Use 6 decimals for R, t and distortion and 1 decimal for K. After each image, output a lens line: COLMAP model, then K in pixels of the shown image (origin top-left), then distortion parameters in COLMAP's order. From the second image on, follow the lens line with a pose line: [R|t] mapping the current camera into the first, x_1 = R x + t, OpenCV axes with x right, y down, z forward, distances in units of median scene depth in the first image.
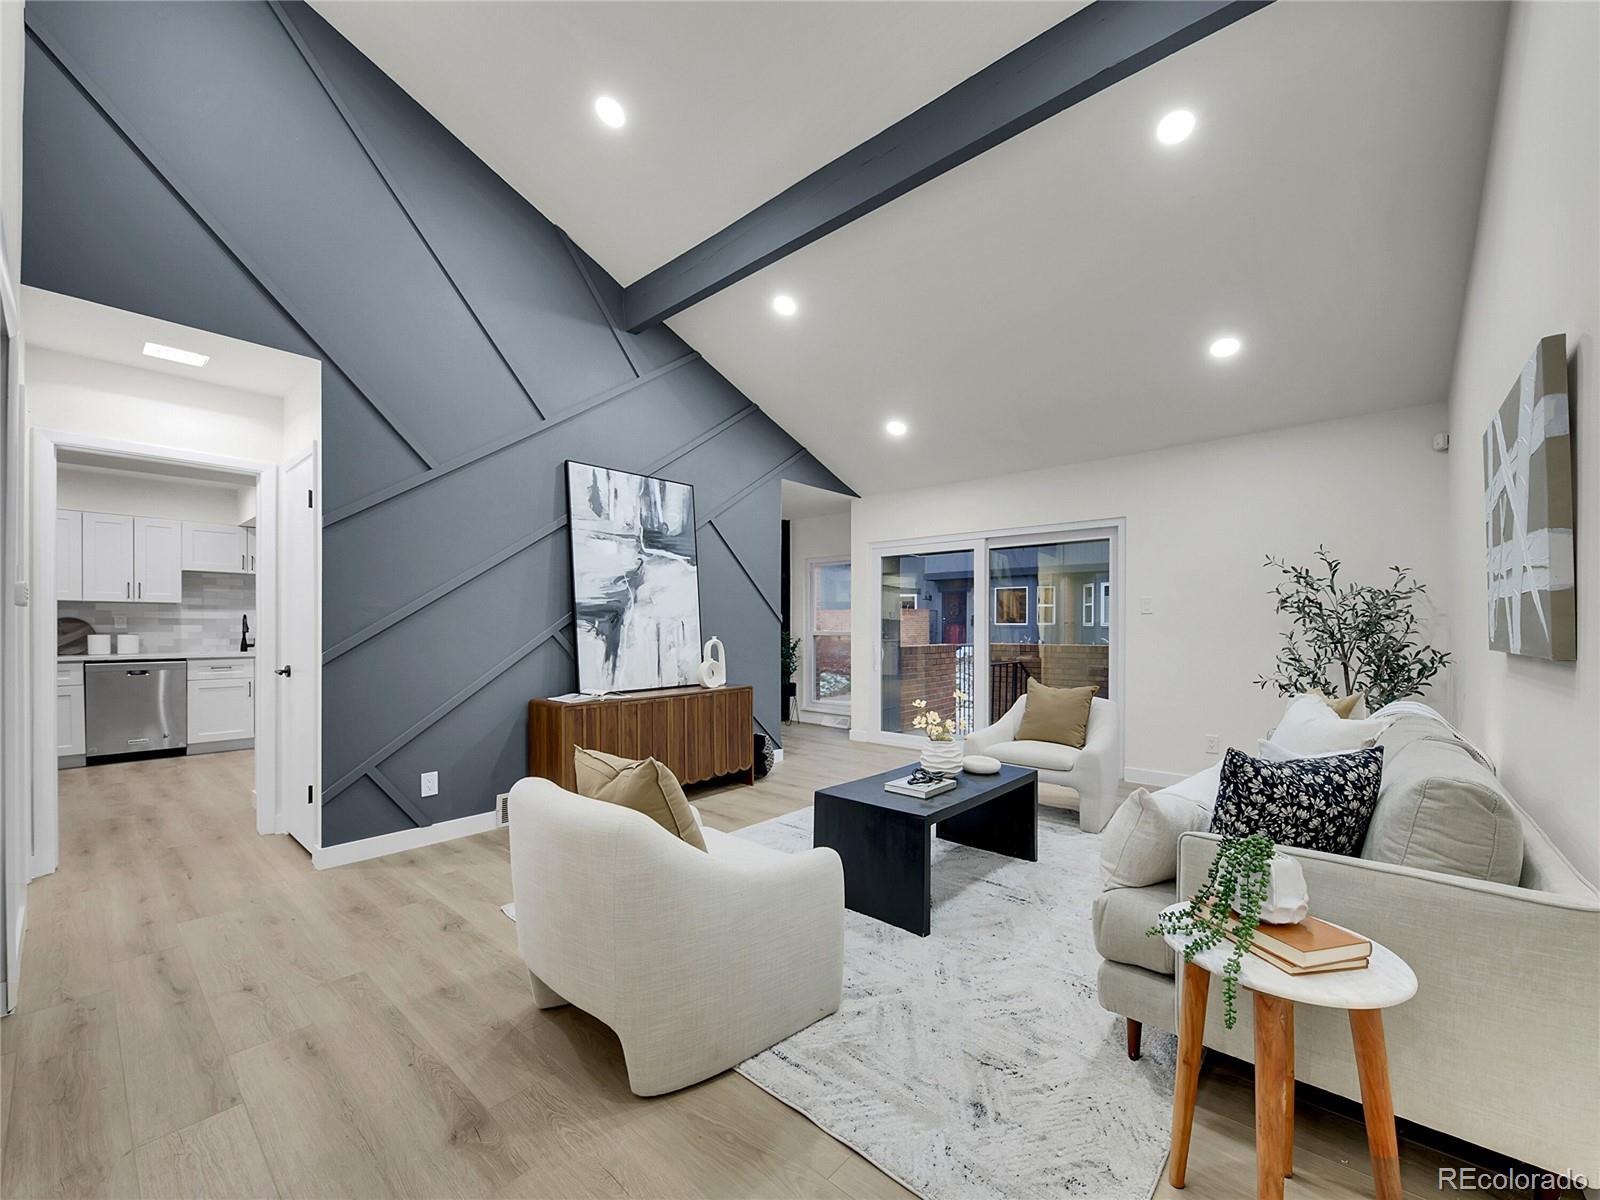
lens RADIAL K [[650.3, 0, 800.0], [0, 650.3, 600.0], [0, 0, 1]] dist [0.000575, 0.000026]
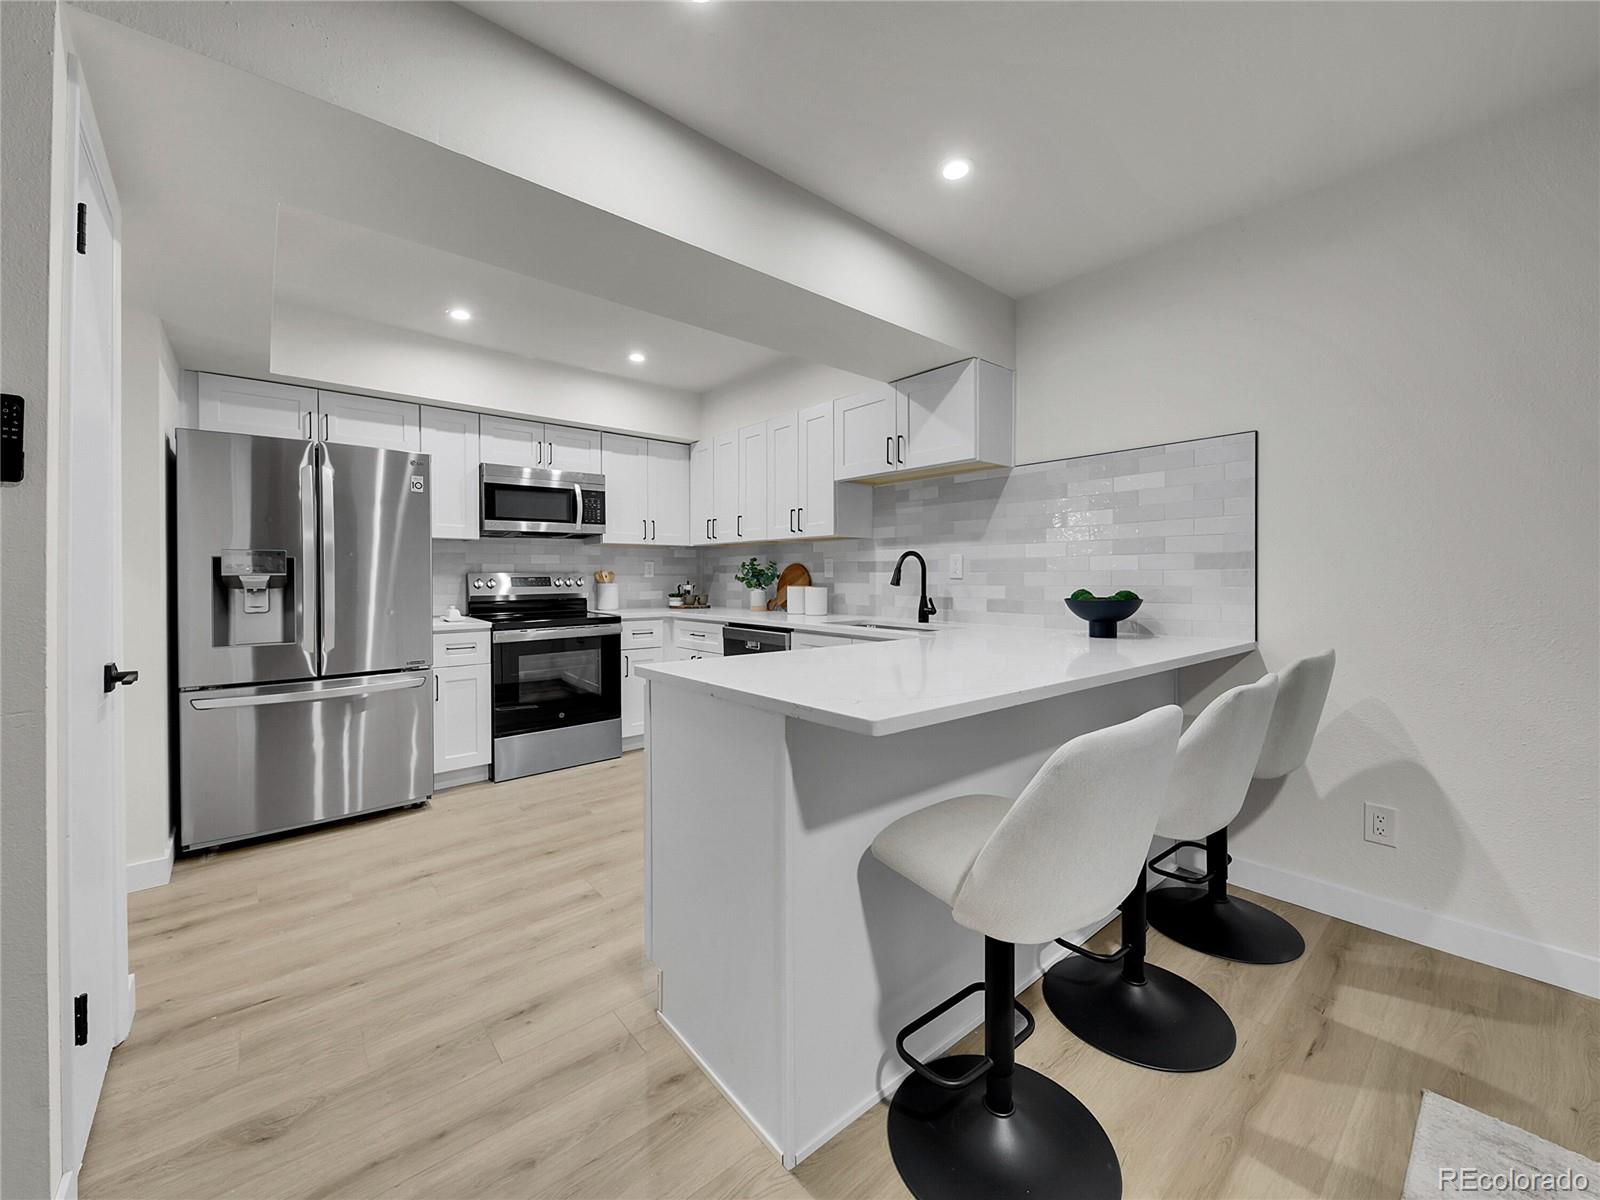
lens RADIAL K [[629.5, 0, 795.7], [0, 629.5, 580.7], [0, 0, 1]] dist [0.000991, 0.000160]
pose [[-0.148485, 0.007913, -0.988883, -0.347944], [0.042184, 0.999108, 0.001661, 0.042195], [0.988014, -0.041469, -0.148687, 1.006488]]
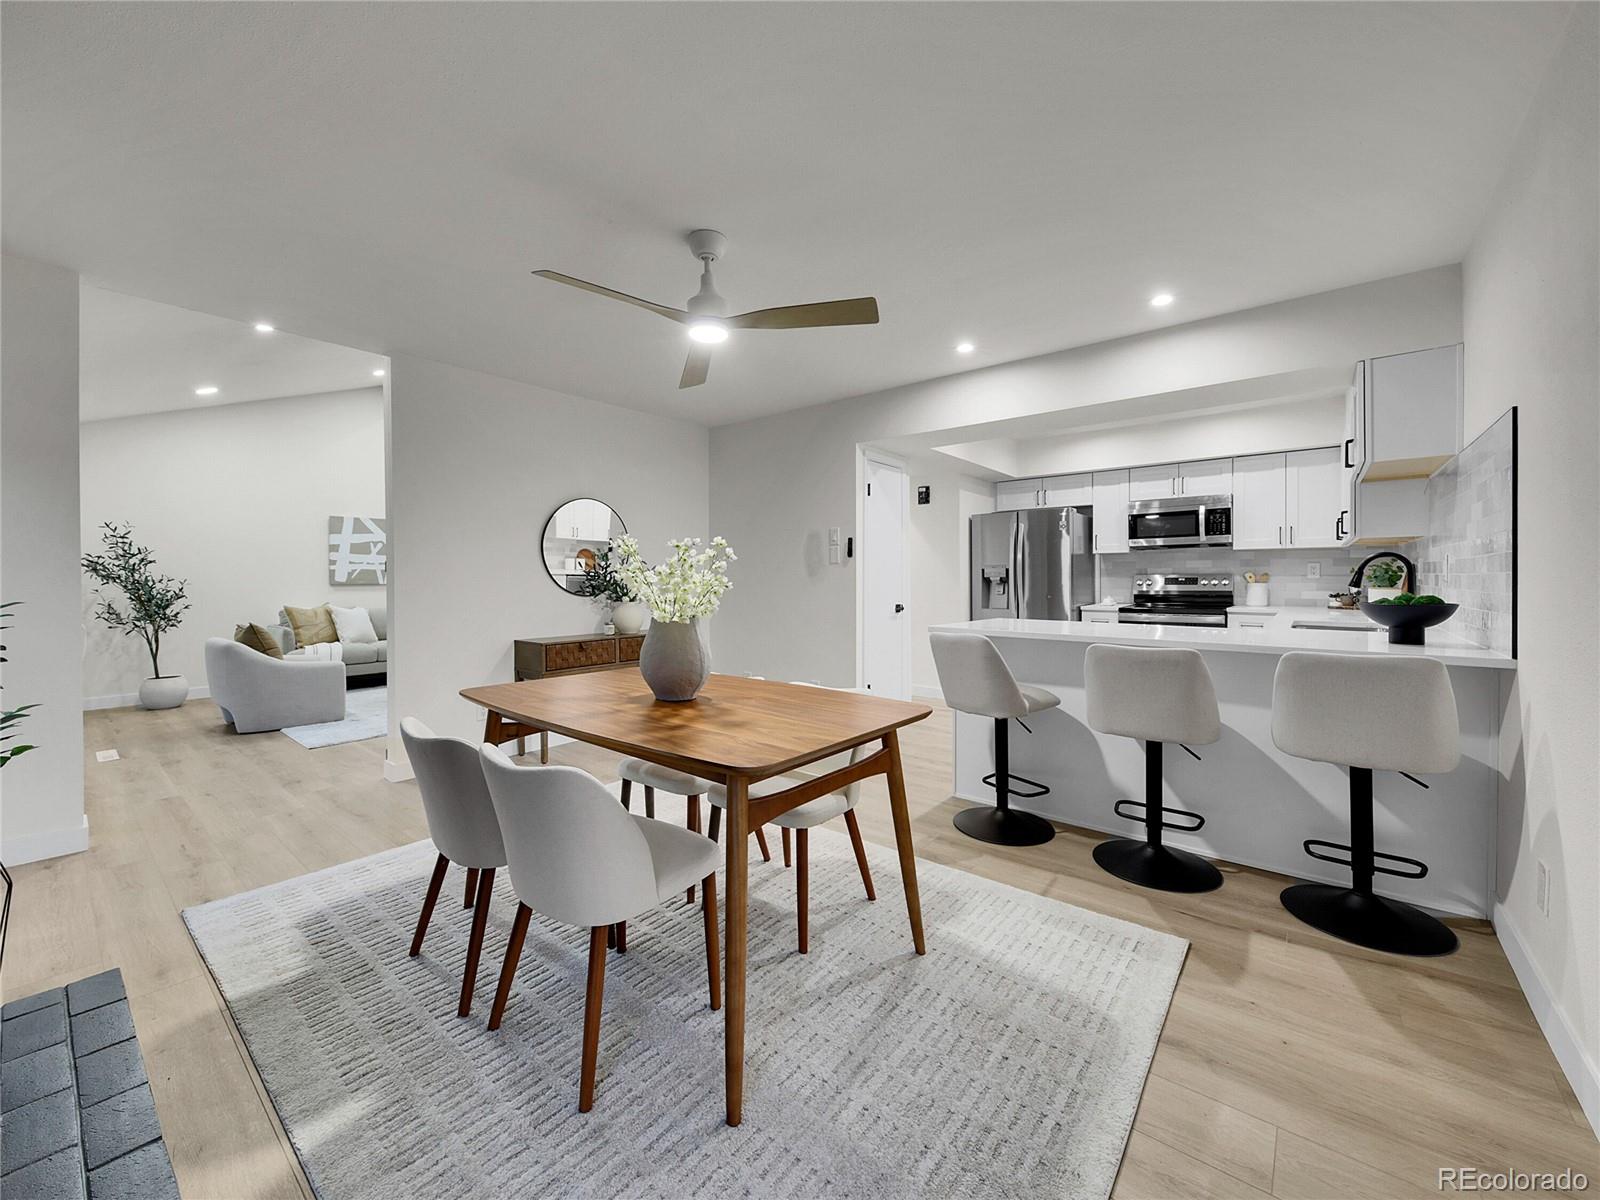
lens RADIAL K [[650.3, 0, 800.0], [0, 650.3, 600.0], [0, 0, 1]] dist [0.000575, 0.000026]
pose [[-0.999422, 0.004113, -0.033738, -0.394965], [0.004302, 0.999975, -0.005555, 0.062062], [0.033715, -0.005697, -0.999415, 1.537538]]
